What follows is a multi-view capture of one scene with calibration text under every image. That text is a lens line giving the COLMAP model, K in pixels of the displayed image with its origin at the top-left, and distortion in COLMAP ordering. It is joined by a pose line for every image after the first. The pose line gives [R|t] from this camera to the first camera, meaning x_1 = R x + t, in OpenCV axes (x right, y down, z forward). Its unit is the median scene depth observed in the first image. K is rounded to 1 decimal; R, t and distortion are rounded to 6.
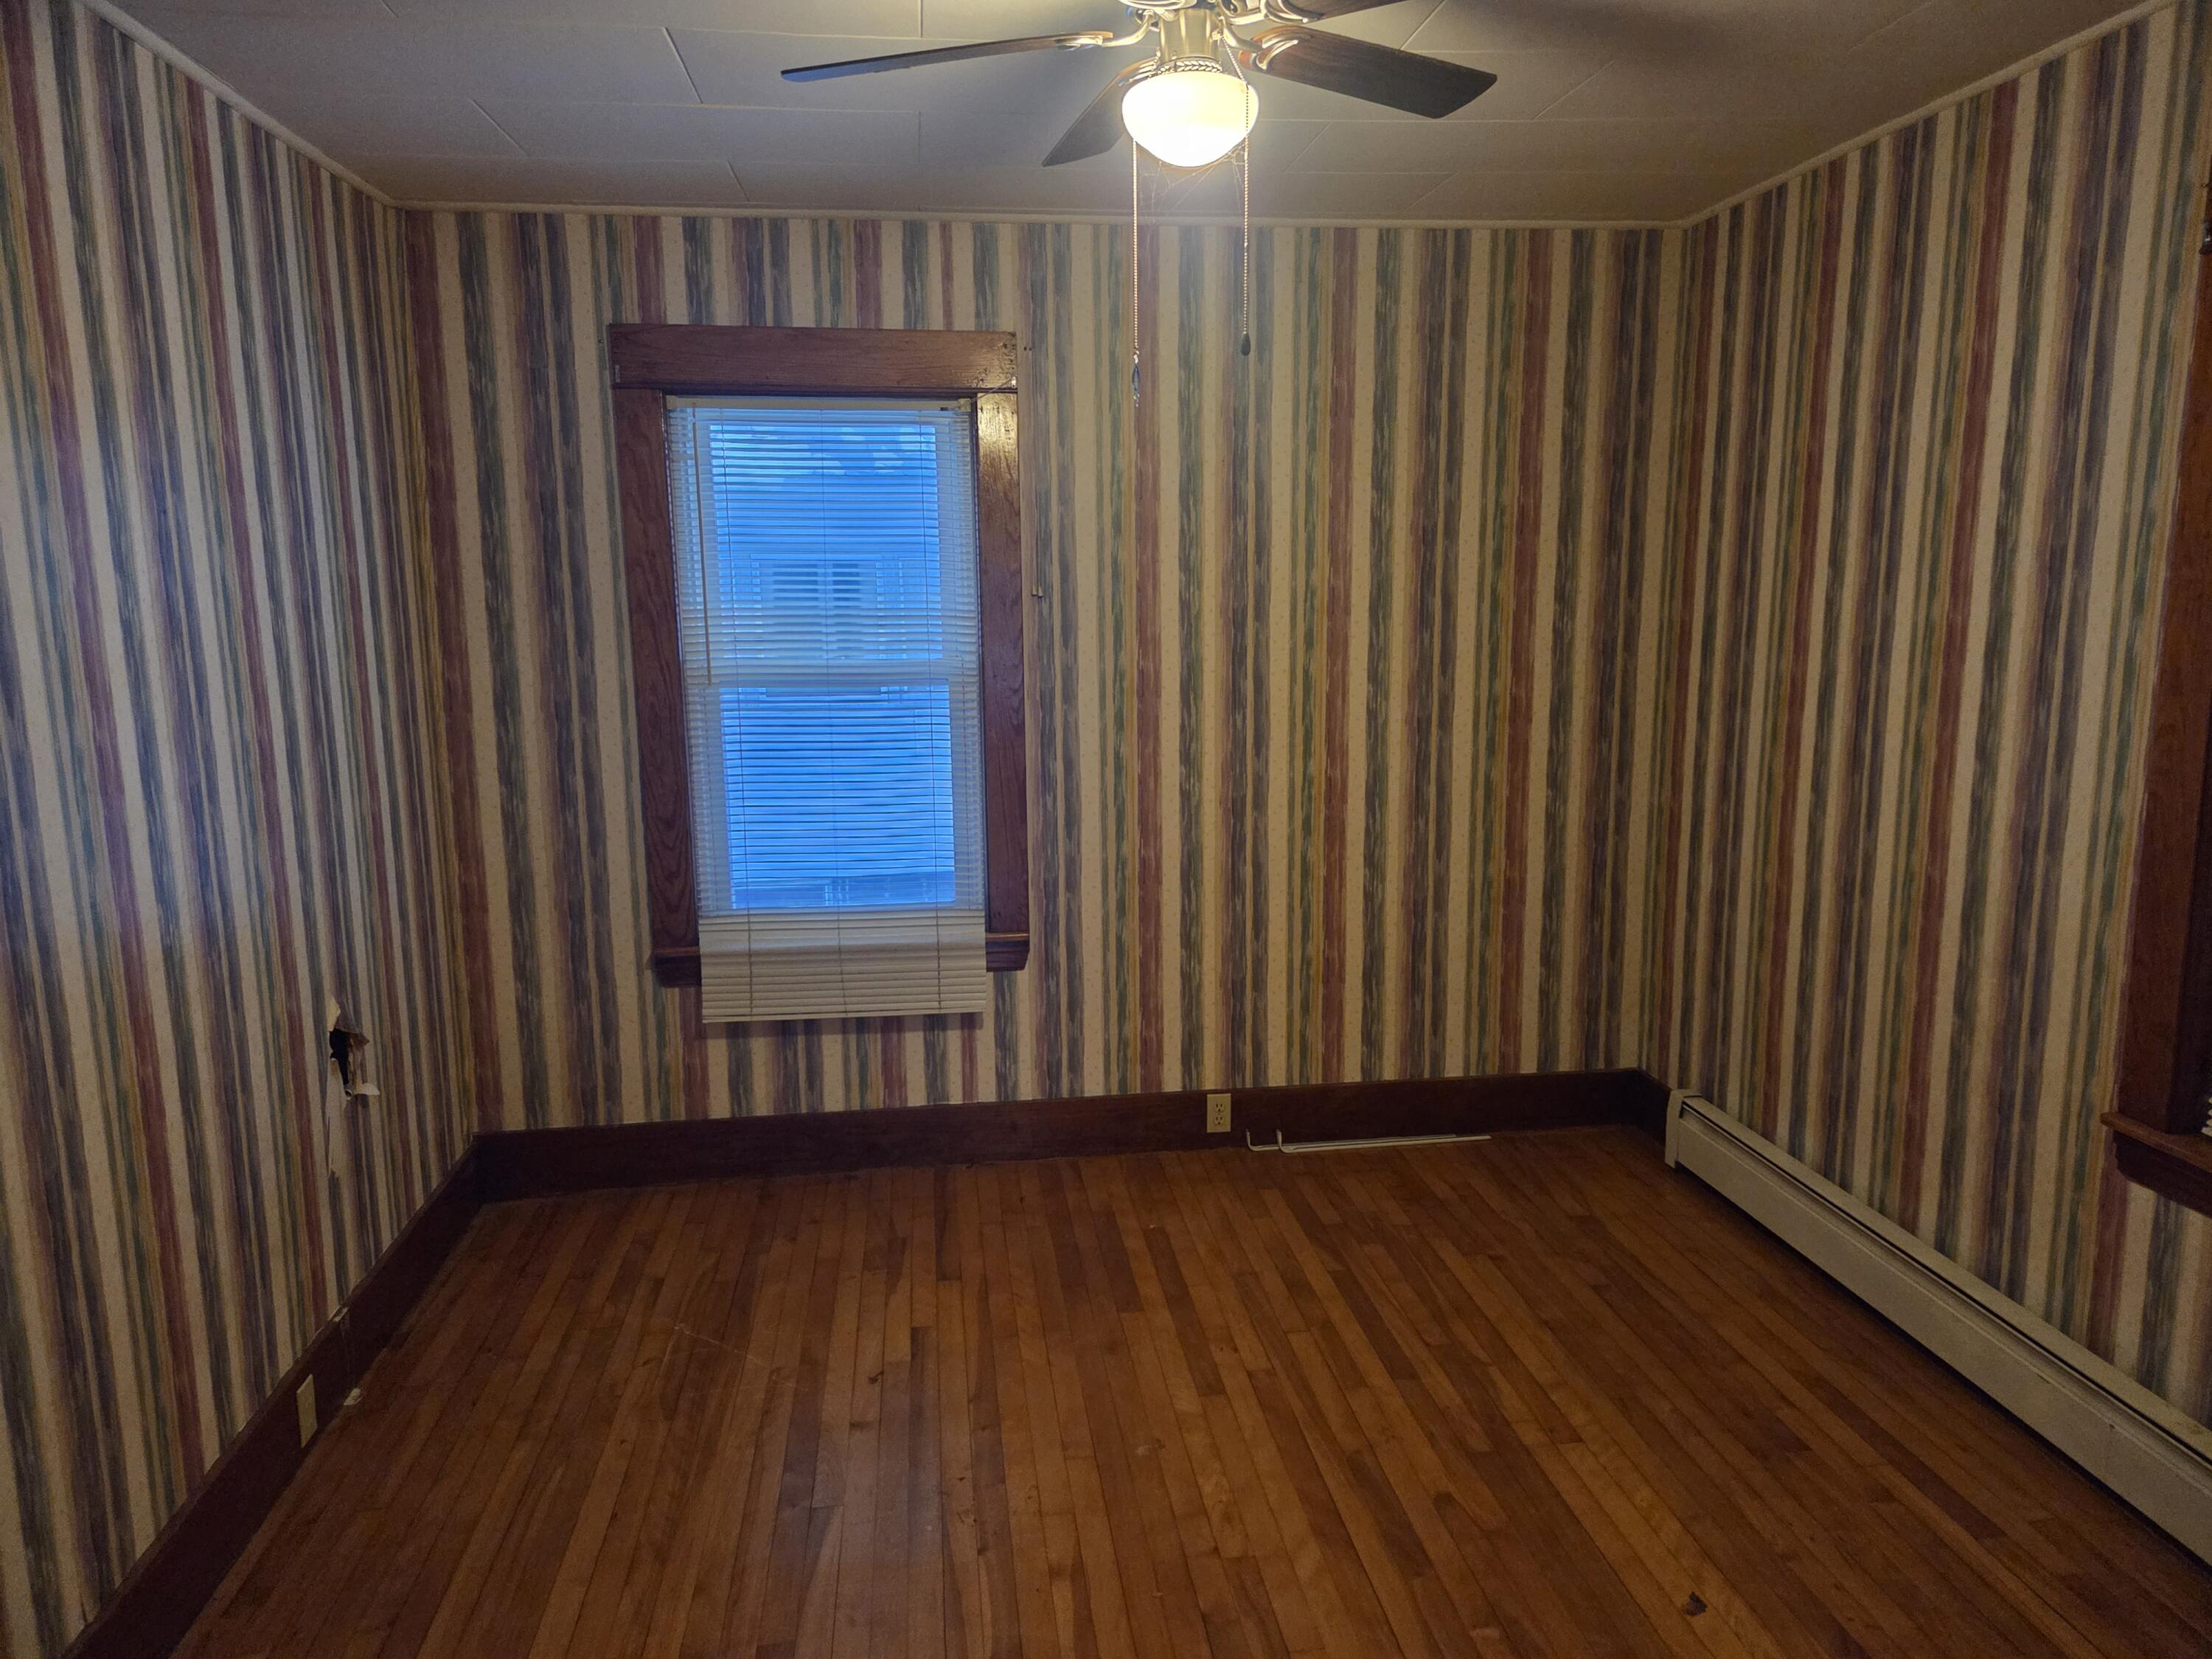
lens RADIAL K [[1457.2, 0, 1108.6], [0, 1457.2, 836.3], [0, 0, 1]] dist [0.078158, -0.070048]
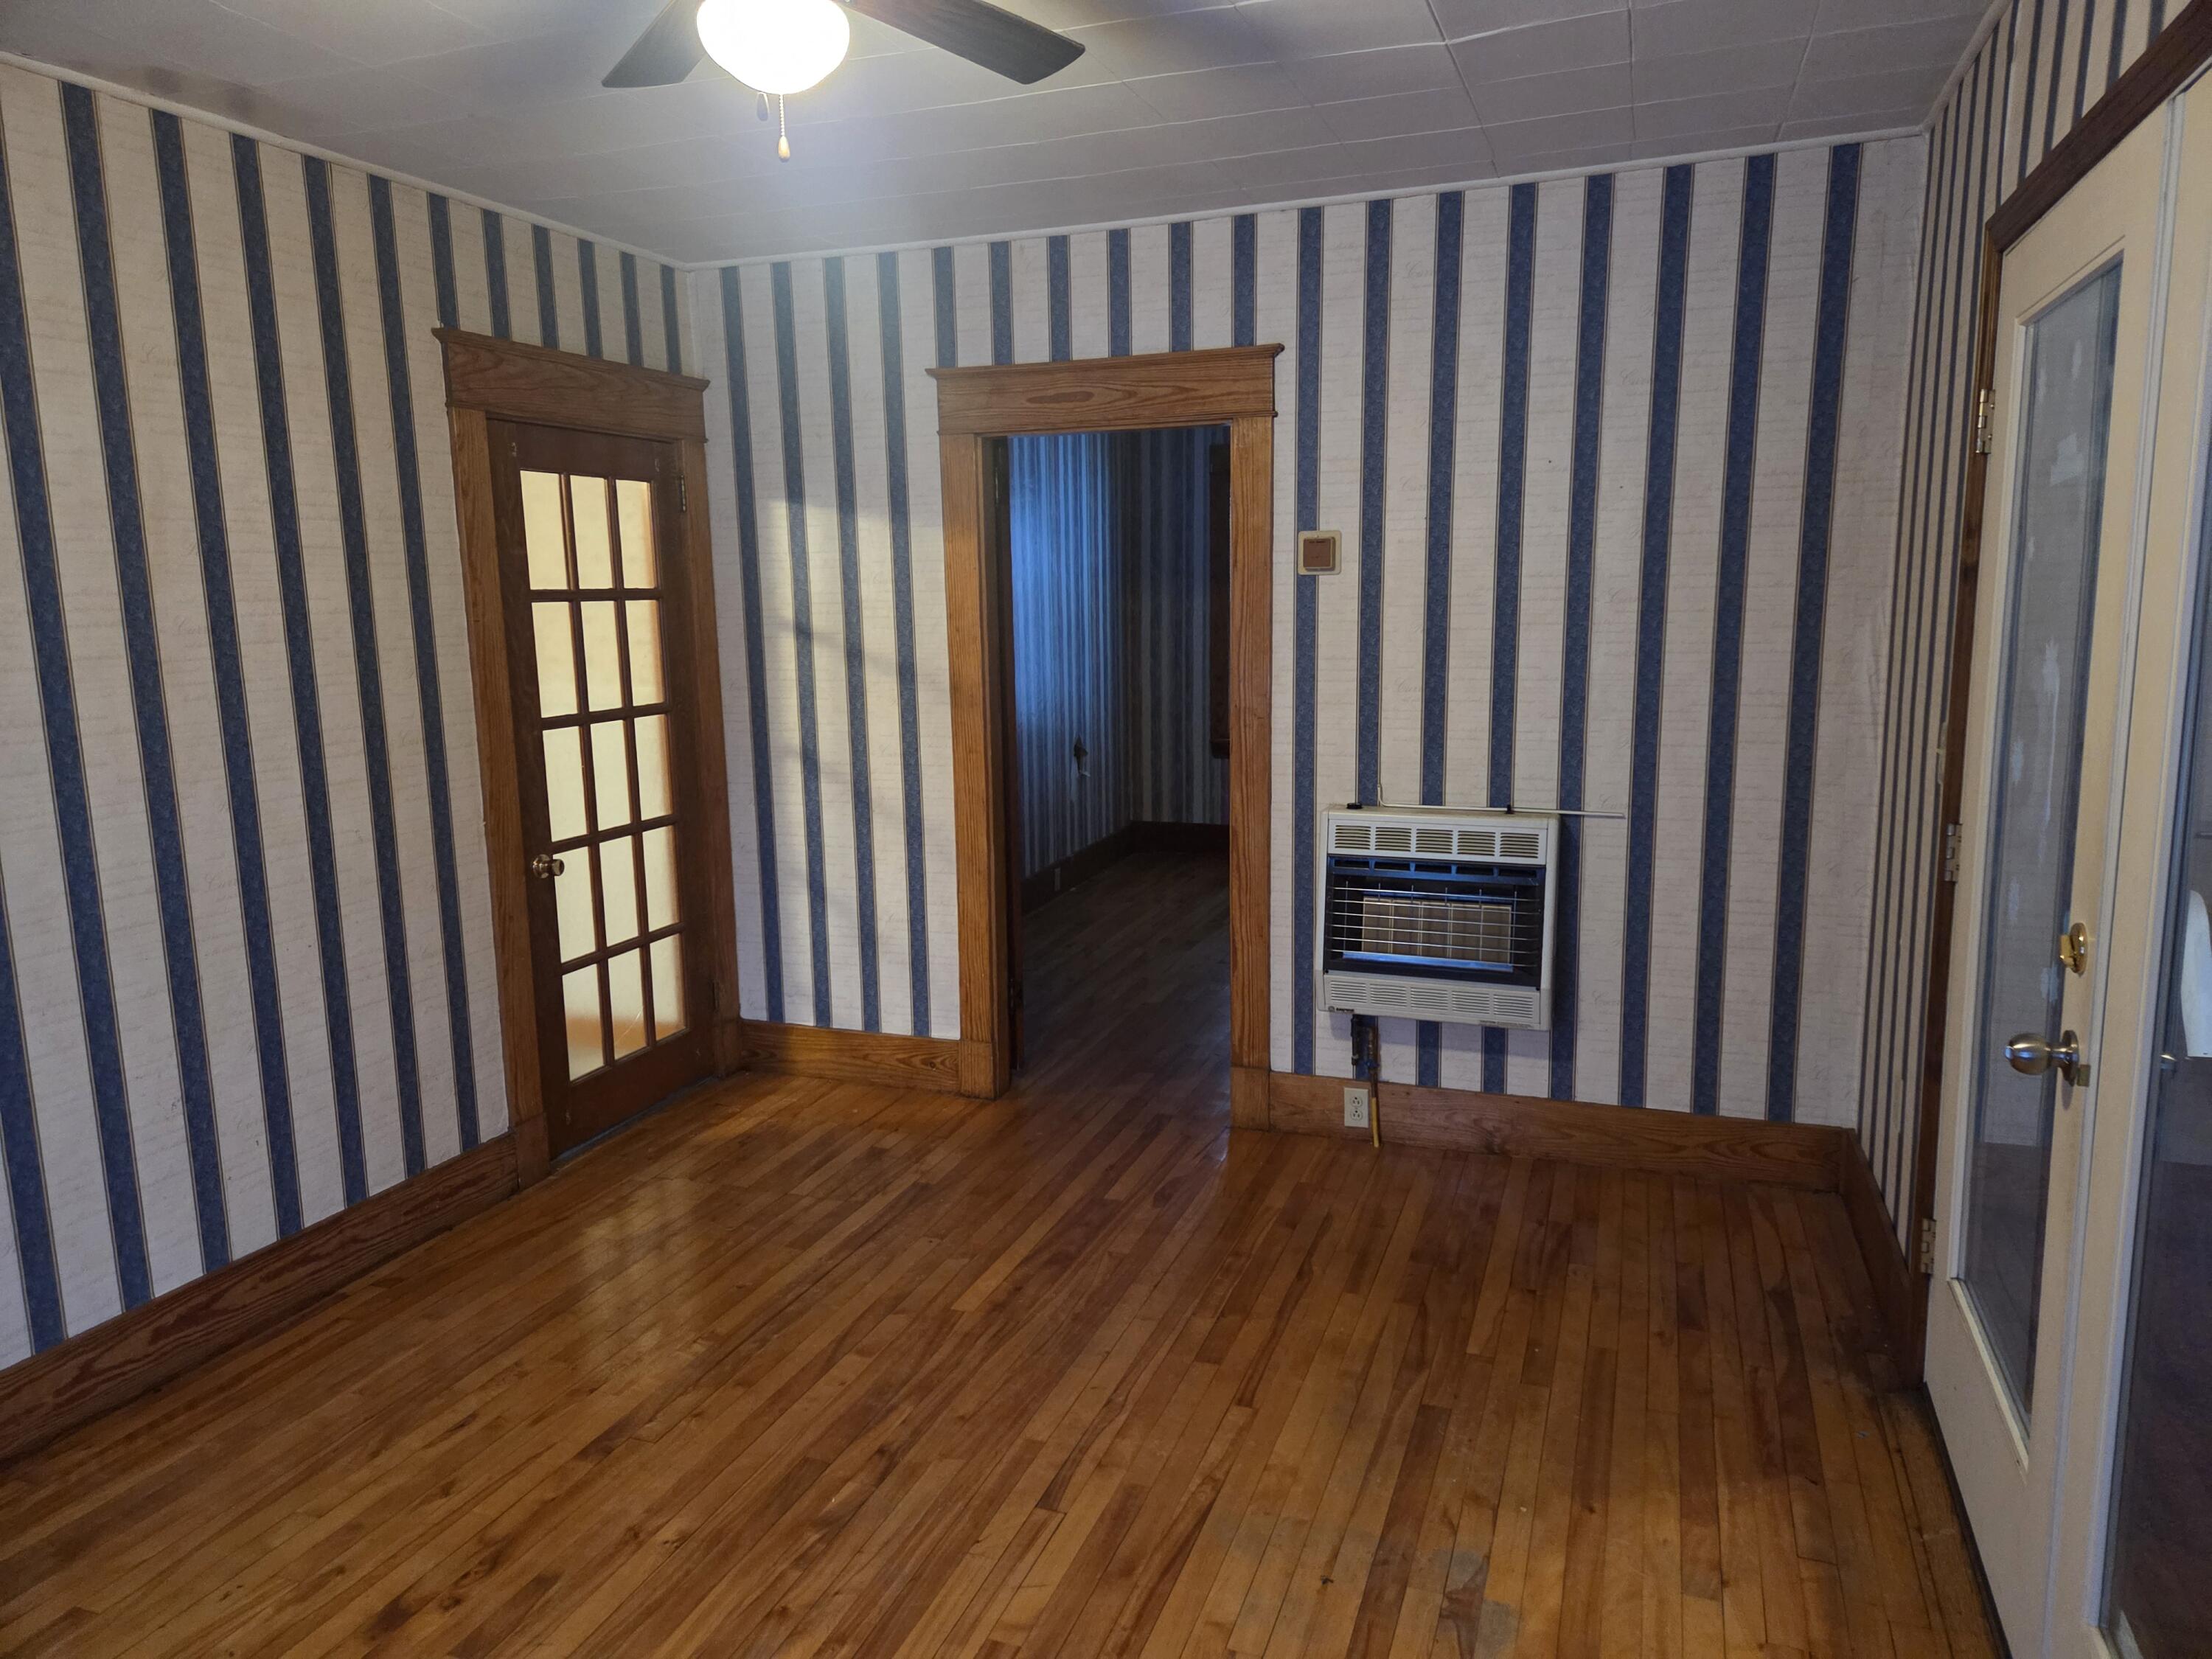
lens RADIAL K [[1457.2, 0, 1108.6], [0, 1457.2, 836.3], [0, 0, 1]] dist [0.078158, -0.070048]
pose [[0.884186, 0.074982, -0.461078, 0.545620], [-0.071769, 0.997120, 0.024526, 0.178050], [0.461589, 0.011406, 0.887021, -0.938889]]
